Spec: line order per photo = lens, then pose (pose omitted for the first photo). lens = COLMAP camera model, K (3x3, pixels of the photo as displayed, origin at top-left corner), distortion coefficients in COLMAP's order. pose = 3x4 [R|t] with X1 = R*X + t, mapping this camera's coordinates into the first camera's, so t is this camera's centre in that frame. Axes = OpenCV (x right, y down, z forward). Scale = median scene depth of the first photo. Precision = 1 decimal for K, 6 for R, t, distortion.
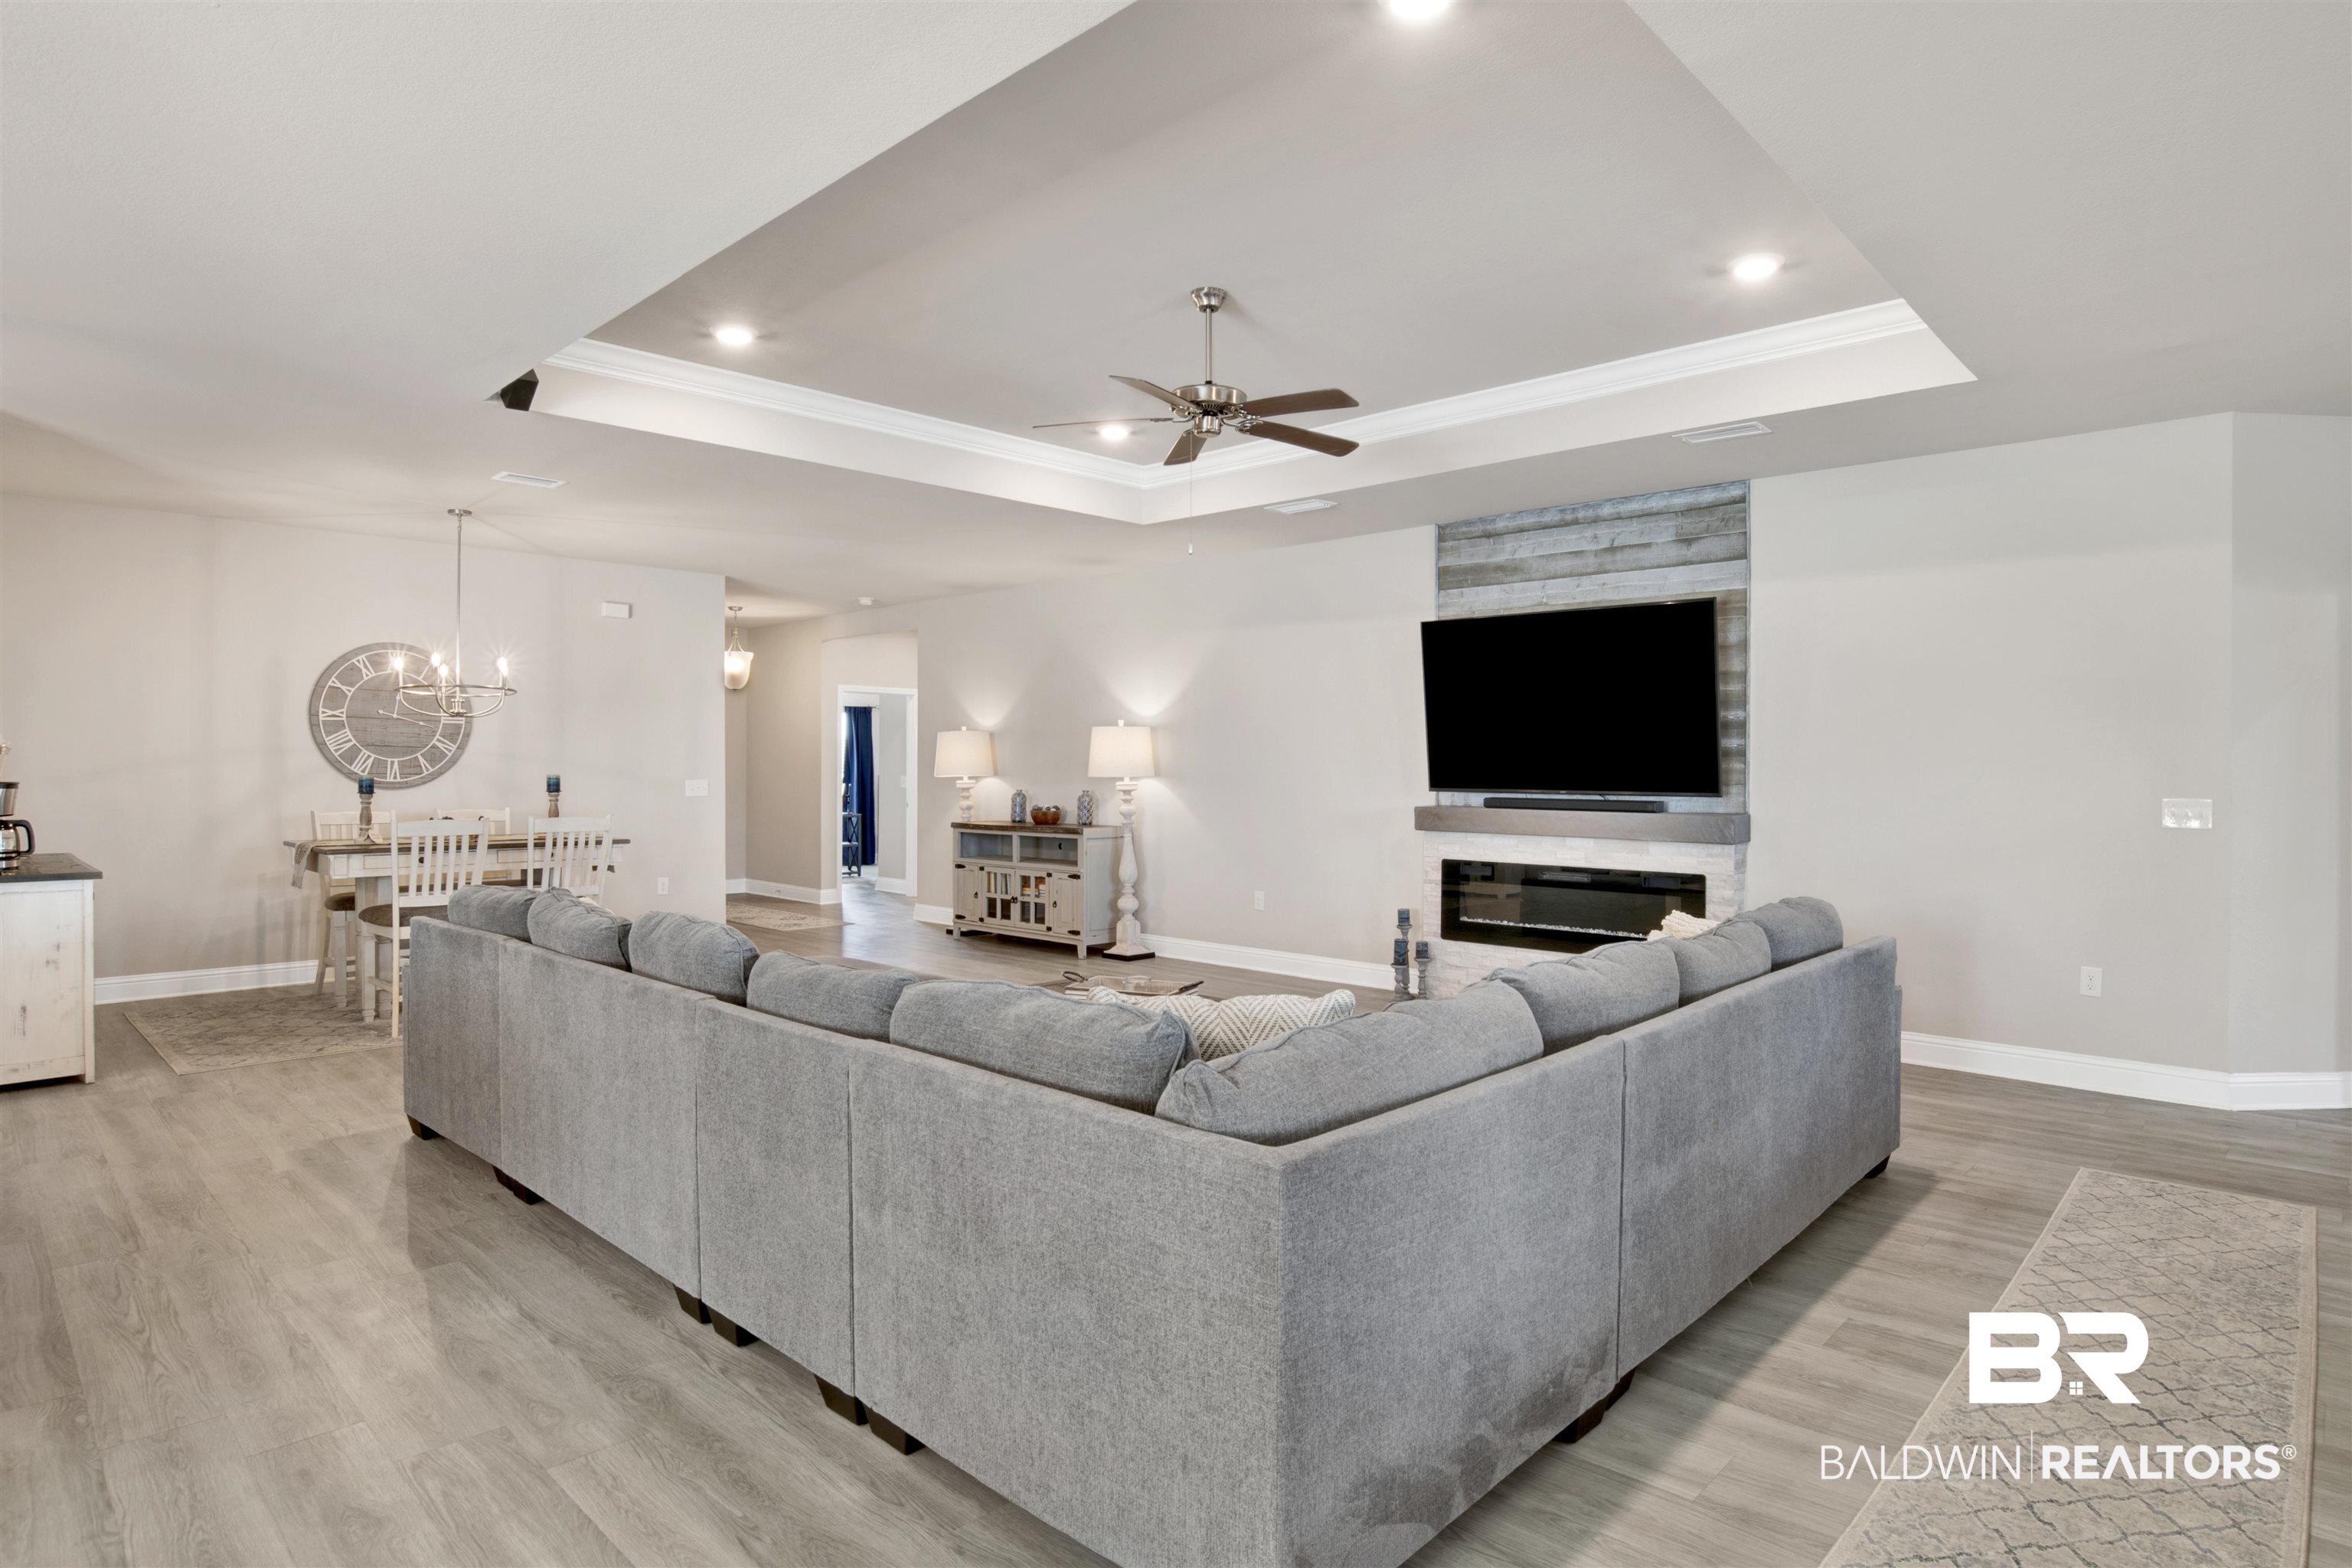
lens RADIAL K [[1258.5, 0, 1178.8], [0, 1258.5, 789.8], [0, 0, 1]] dist [-0.063293, 0.016633]
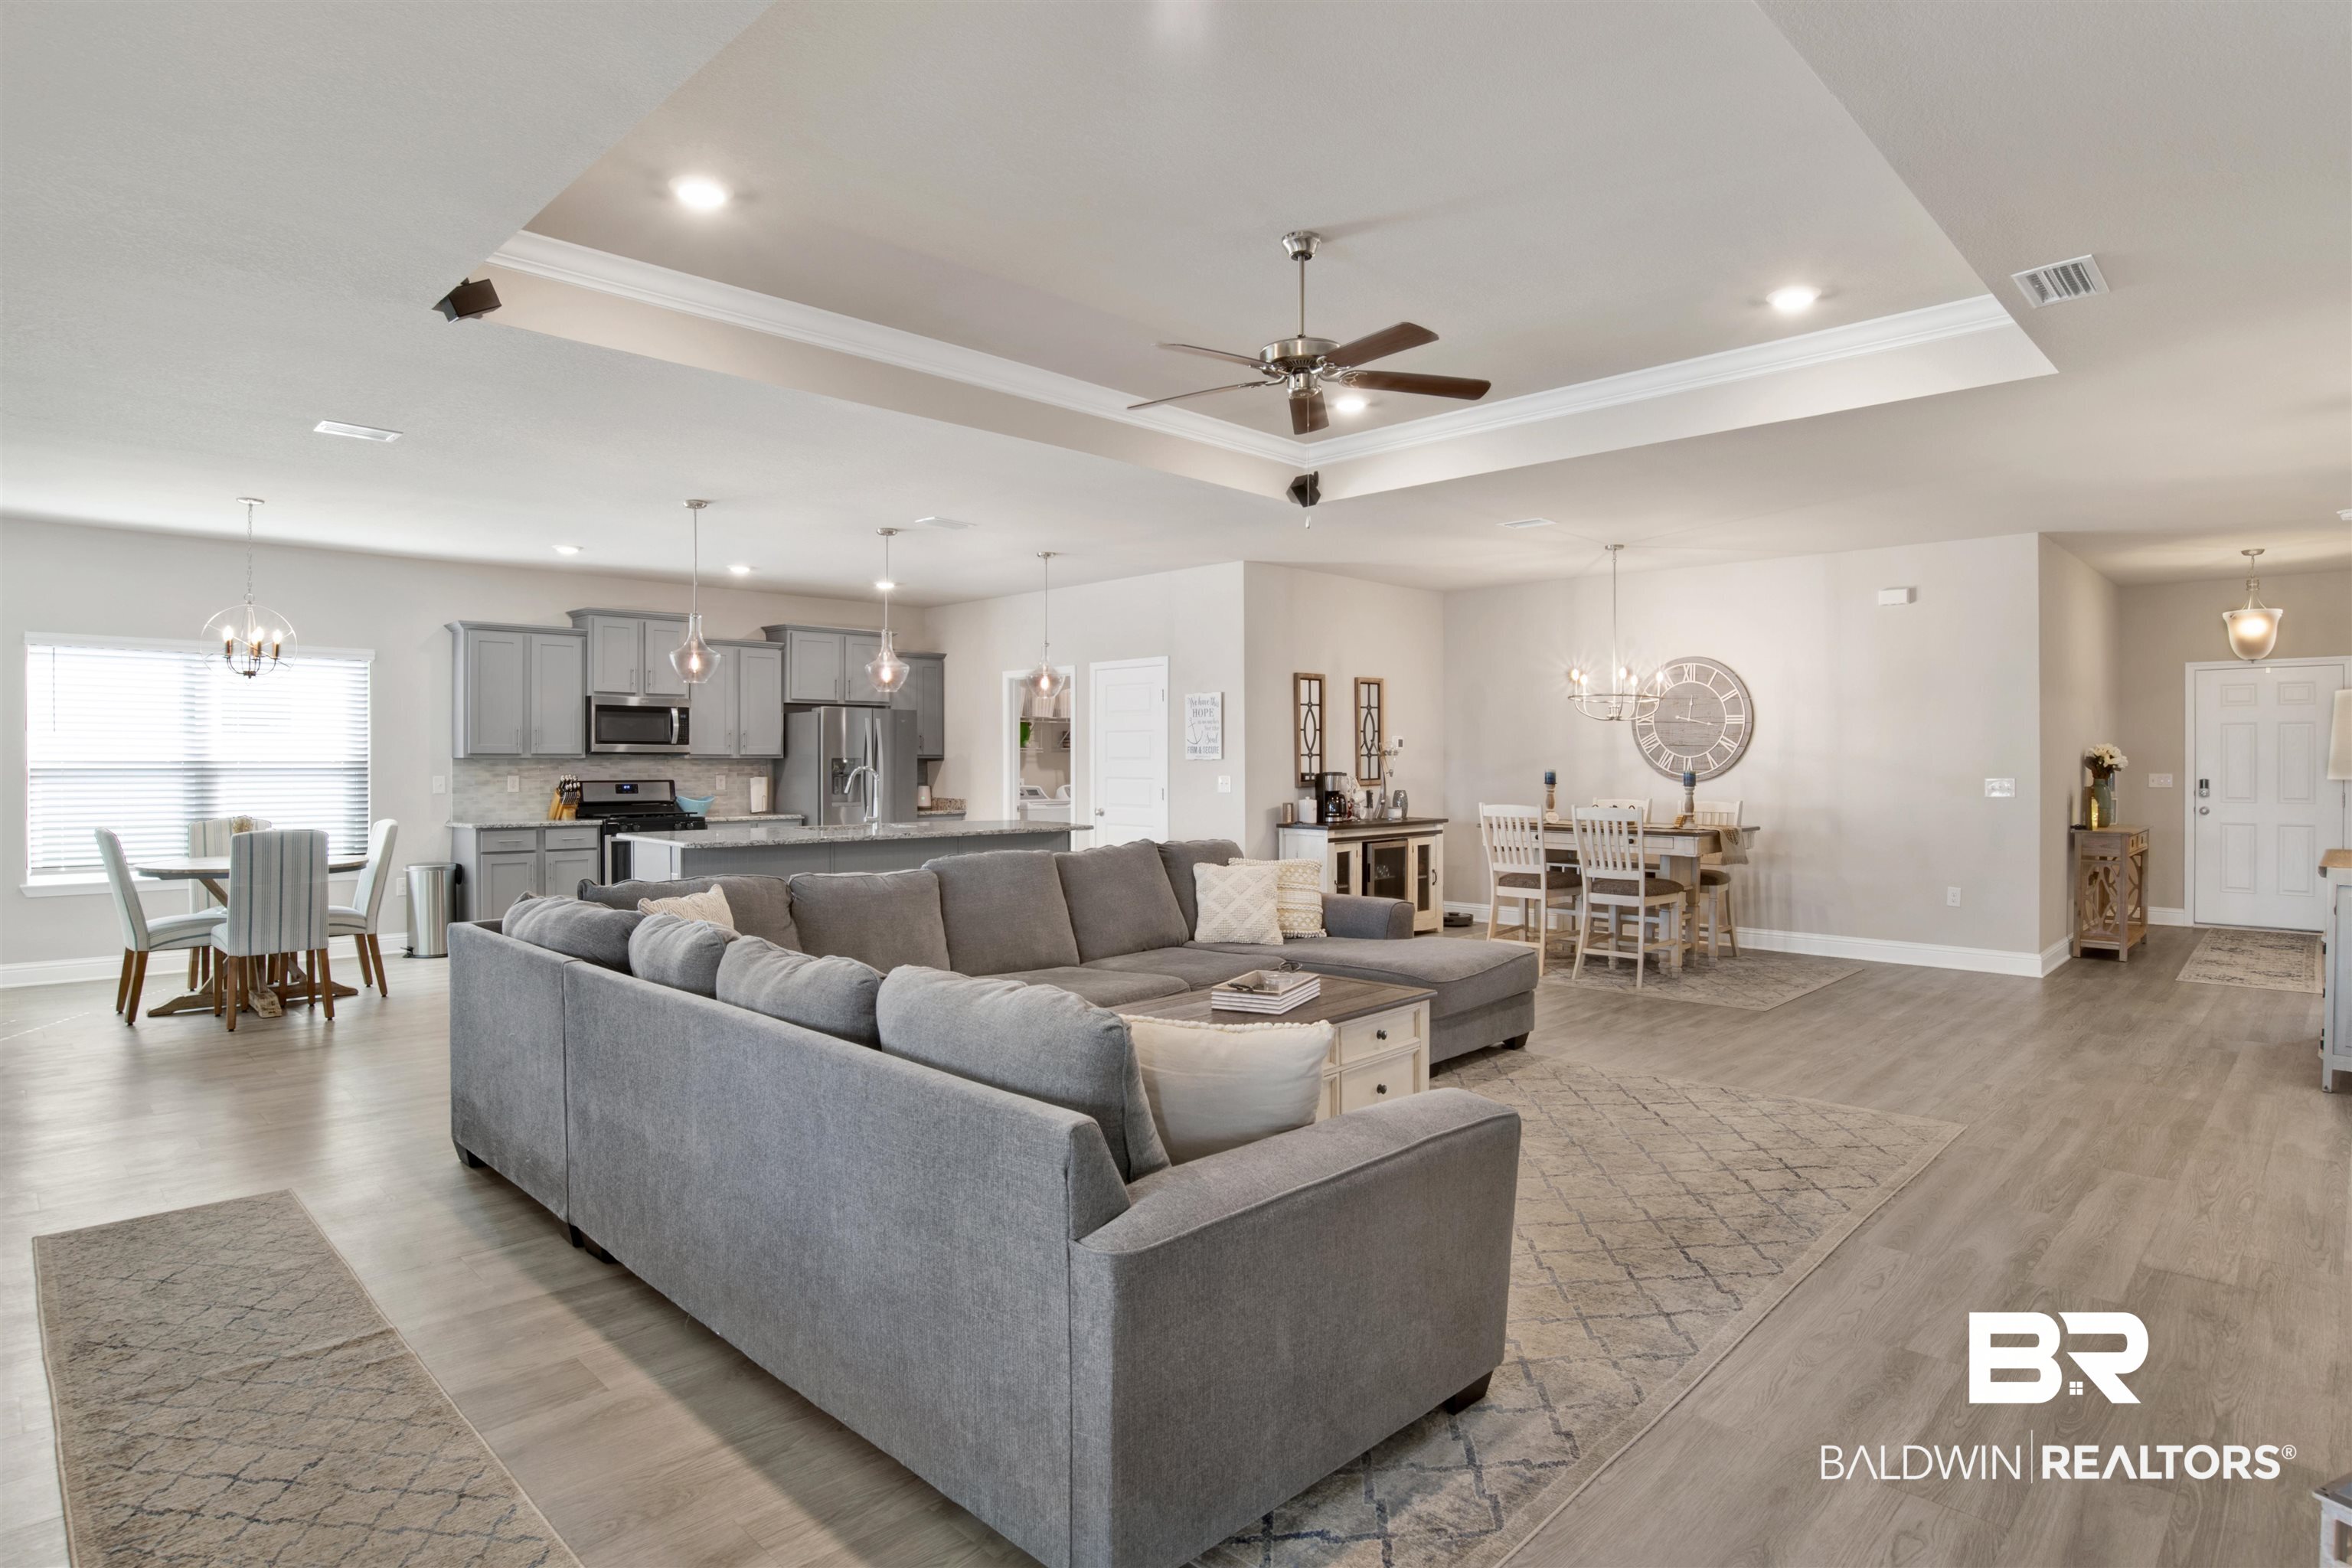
lens RADIAL K [[1258.5, 0, 1200.0], [0, 1258.5, 780.7], [0, 0, 1]] dist [-0.063293, 0.016633]
pose [[-0.005529, 0.011383, -0.999920, 0.556978], [-0.020758, 0.999718, 0.011495, -0.006212], [0.999769, 0.020820, -0.005291, 0.560653]]
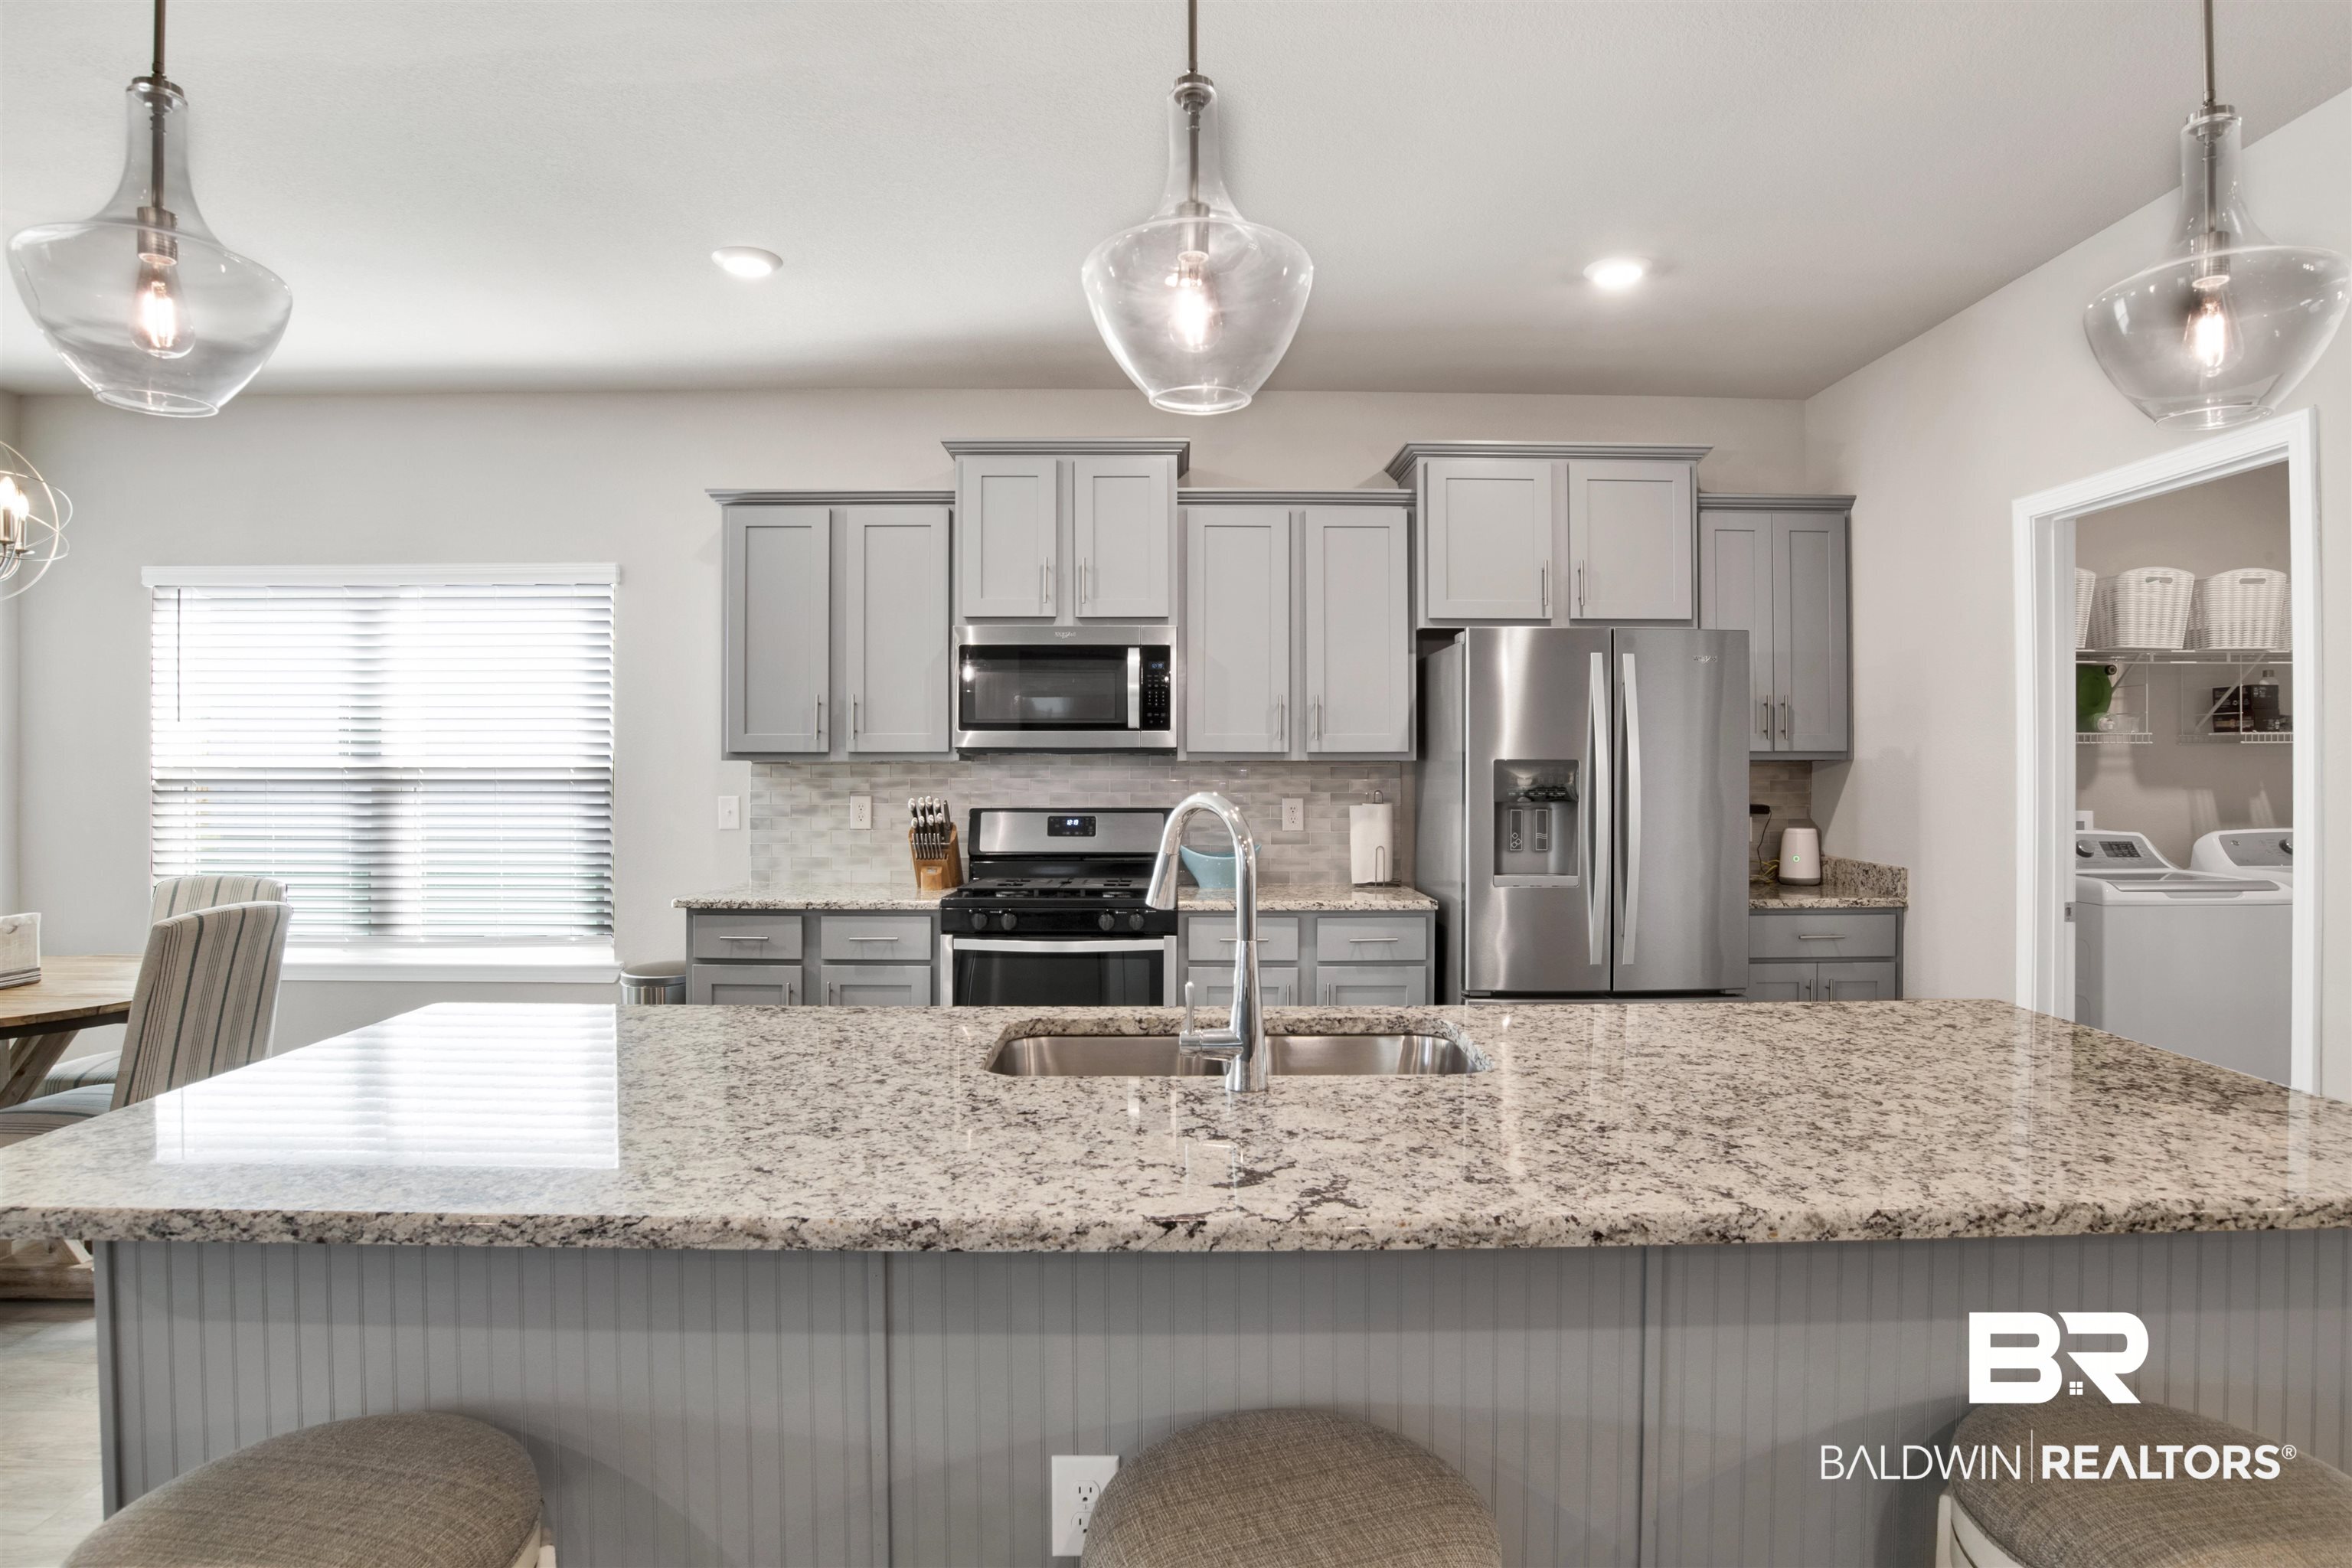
lens RADIAL K [[1258.5, 0, 1180.1], [0, 1258.5, 768.7], [0, 0, 1]] dist [-0.063293, 0.016633]
pose [[-0.710560, -0.005174, -0.703618, -0.311237], [-0.016842, 0.999812, 0.009655, -0.005623], [0.703435, 0.018711, -0.710513, 0.437002]]
